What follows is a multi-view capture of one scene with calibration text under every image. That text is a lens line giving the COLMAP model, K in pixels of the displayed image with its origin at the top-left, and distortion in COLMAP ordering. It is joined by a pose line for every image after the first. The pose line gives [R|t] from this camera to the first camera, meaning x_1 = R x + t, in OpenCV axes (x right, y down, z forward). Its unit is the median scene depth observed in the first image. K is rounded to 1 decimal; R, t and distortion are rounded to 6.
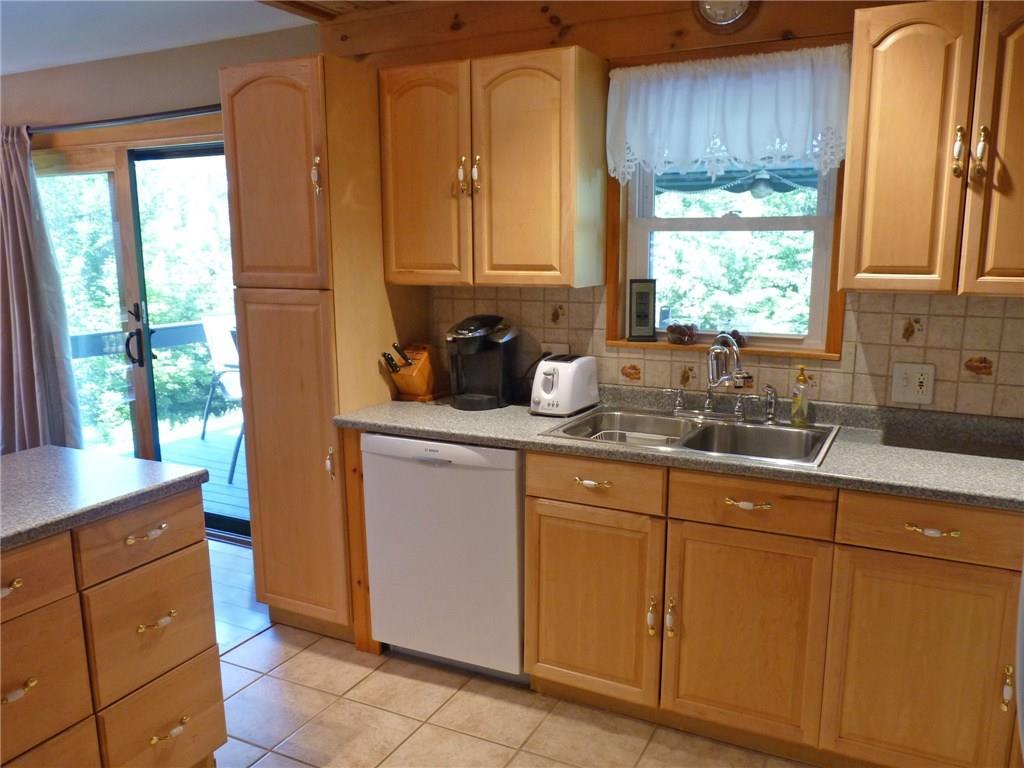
lens RADIAL K [[808.9, 0, 512.0], [0, 808.9, 384.0], [0, 0, 1]] dist [-0.004014, -0.012678]
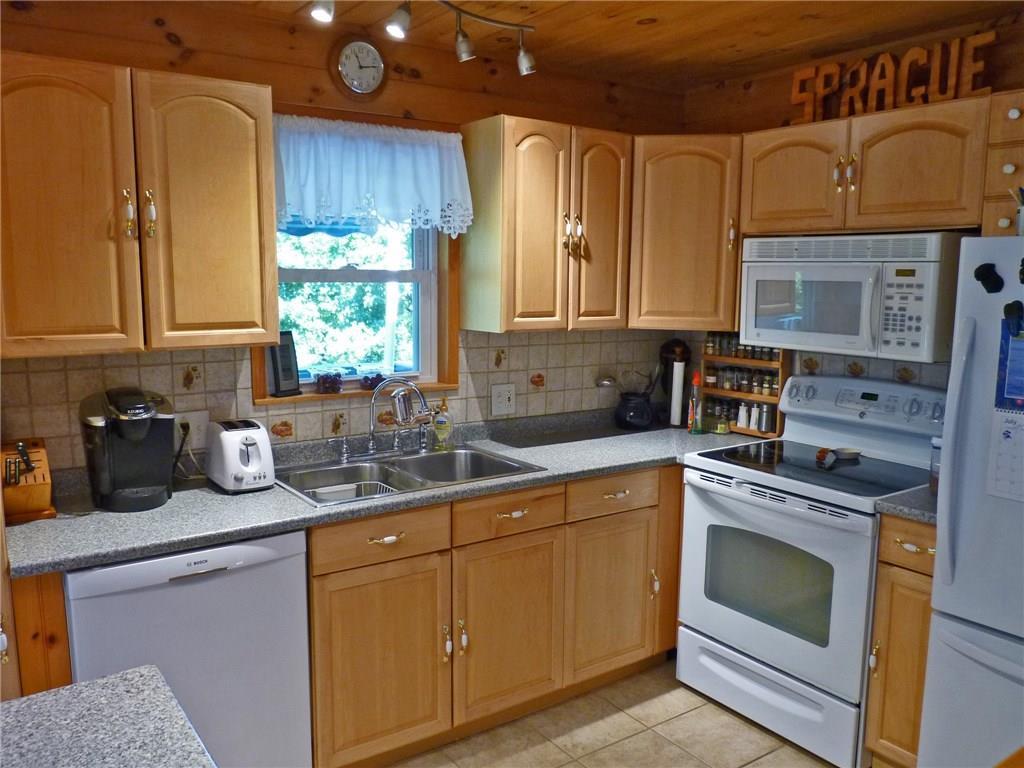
lens RADIAL K [[816.4, 0, 512.0], [0, 816.4, 384.0], [0, 0, 1]] dist [0.004748, -0.004298]
pose [[0.482096, -0.111338, 0.869015, -0.620474], [0.143984, 0.988474, 0.046766, -0.082396], [-0.864206, 0.102578, 0.492571, 0.324062]]
